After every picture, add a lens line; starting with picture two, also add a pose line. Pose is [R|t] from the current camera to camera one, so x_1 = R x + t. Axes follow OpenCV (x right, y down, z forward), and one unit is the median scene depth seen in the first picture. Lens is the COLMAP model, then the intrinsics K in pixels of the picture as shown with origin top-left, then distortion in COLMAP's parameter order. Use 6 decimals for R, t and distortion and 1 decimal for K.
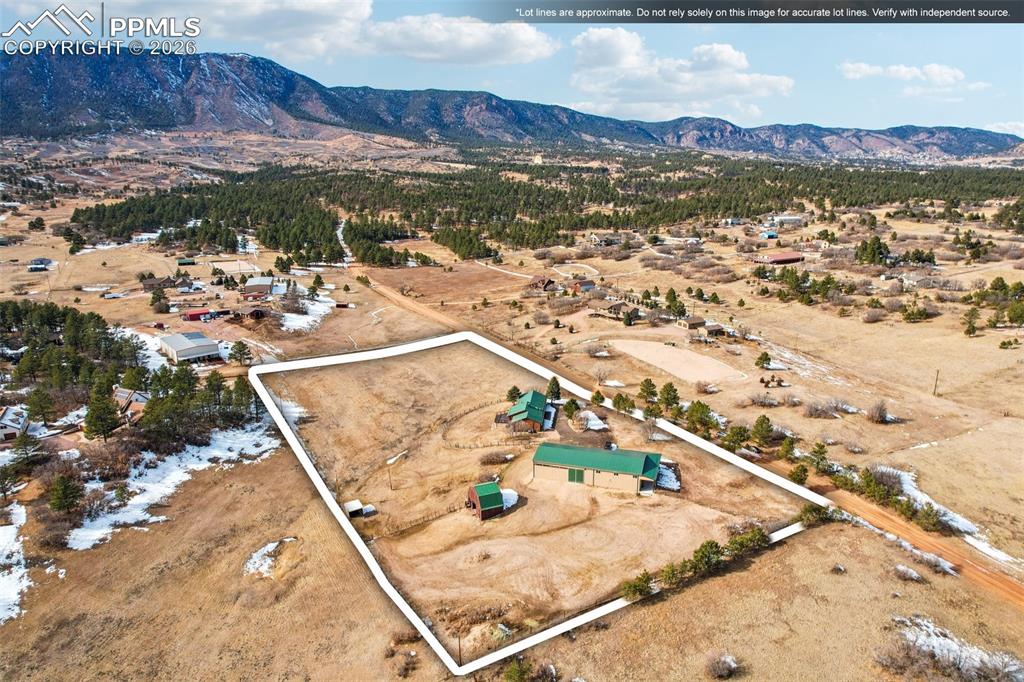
lens RADIAL K [[666.3, 0, 512.0], [0, 666.3, 341.0], [0, 0, 1]] dist [-0.086852, 0.078630]
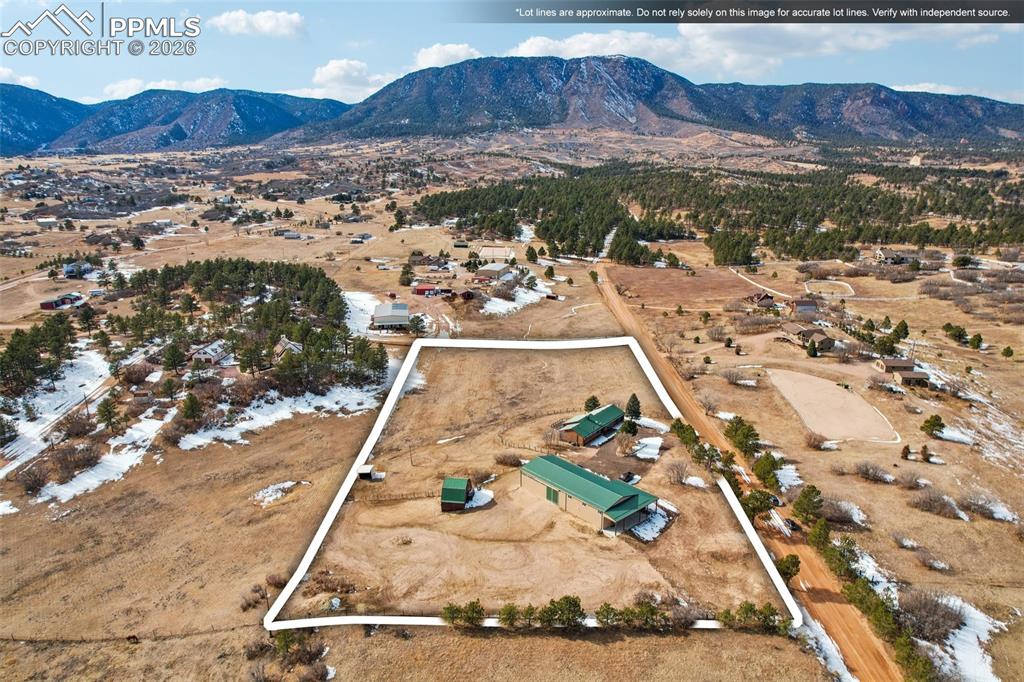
lens RADIAL K [[666.3, 0, 512.0], [0, 666.3, 341.0], [0, 0, 1]] dist [-0.086852, 0.078630]
pose [[0.851612, 0.142570, -0.504411, 0.153759], [-0.140693, 0.989160, 0.042045, -0.013798], [0.504938, 0.035162, 0.862439, 0.048609]]
